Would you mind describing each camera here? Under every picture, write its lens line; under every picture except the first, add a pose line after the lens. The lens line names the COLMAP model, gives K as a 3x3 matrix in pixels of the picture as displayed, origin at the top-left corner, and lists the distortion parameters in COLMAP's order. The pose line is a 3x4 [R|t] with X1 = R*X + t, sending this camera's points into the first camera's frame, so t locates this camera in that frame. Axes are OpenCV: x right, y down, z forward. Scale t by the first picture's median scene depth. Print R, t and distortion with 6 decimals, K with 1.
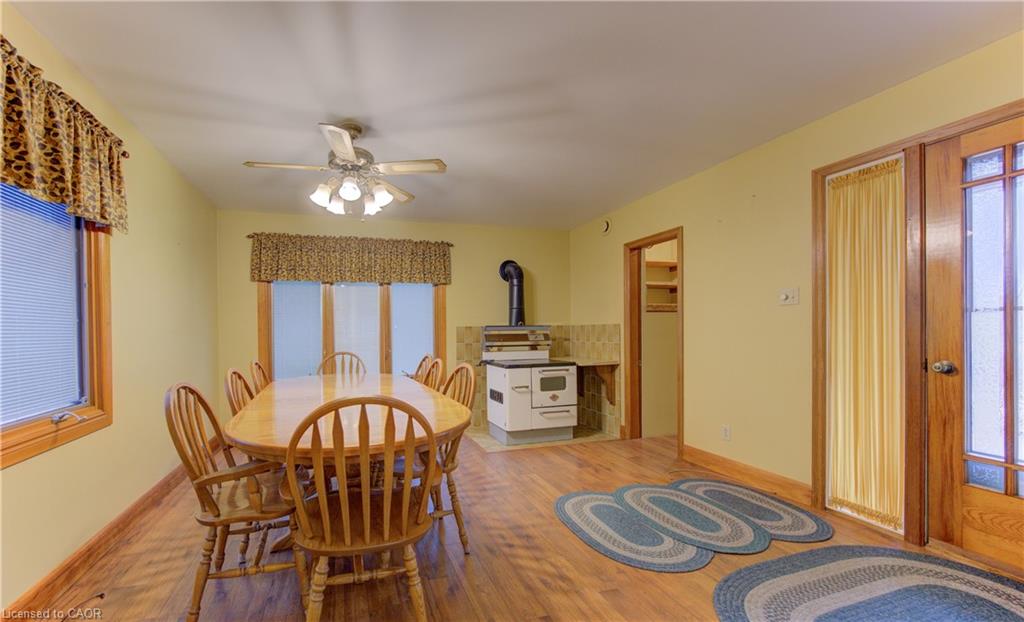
lens RADIAL K [[393.7, 0, 456.3], [0, 393.7, 331.3], [0, 0, 1]] dist [-0.001491, -0.000199]
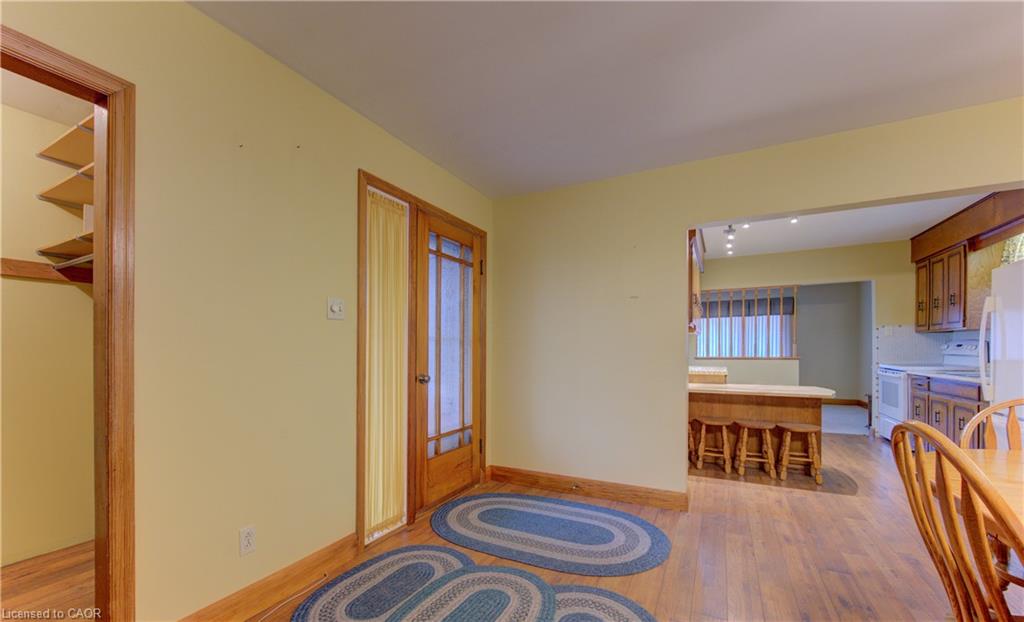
lens RADIAL K [[427.2, 0, 493.6], [0, 427.2, 354.9], [0, 0, 1]] dist [-0.000023, 0.000158]
pose [[-0.719993, 0.004729, 0.693965, 0.020859], [0.011953, 0.999913, 0.005587, 0.001595], [-0.693879, 0.012317, -0.719987, 0.919703]]
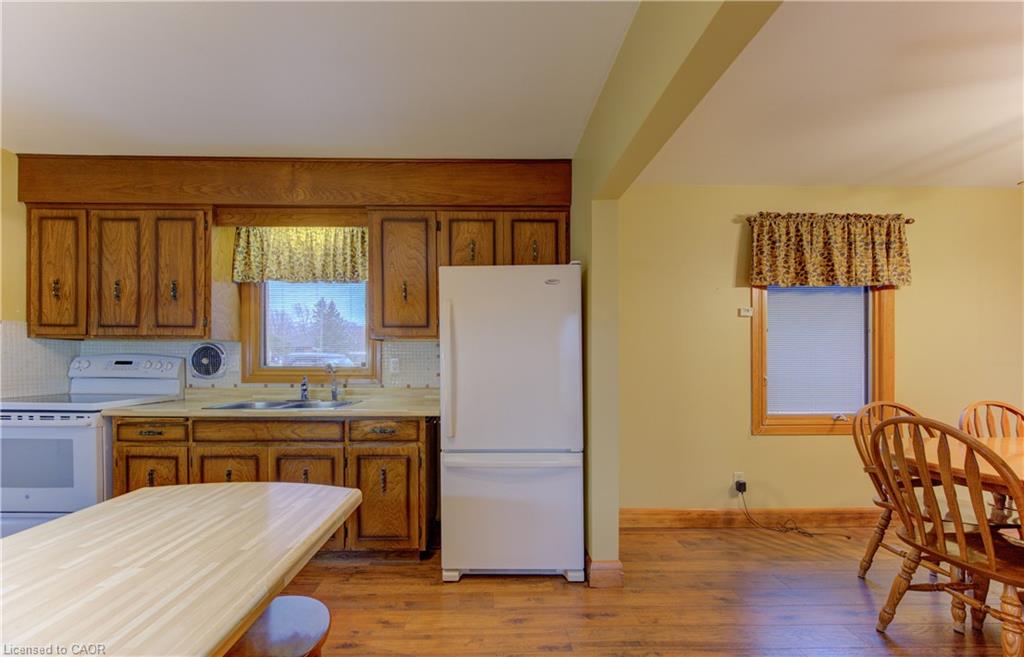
lens RADIAL K [[382.4, 0, 491.8], [0, 382.4, 367.0], [0, 0, 1]] dist [-0.004996, -0.000093]
pose [[-0.254751, 0.015917, -0.966876, 0.379358], [0.000700, 0.999867, 0.016276, -0.004883], [0.967006, 0.003469, -0.254729, 0.015948]]
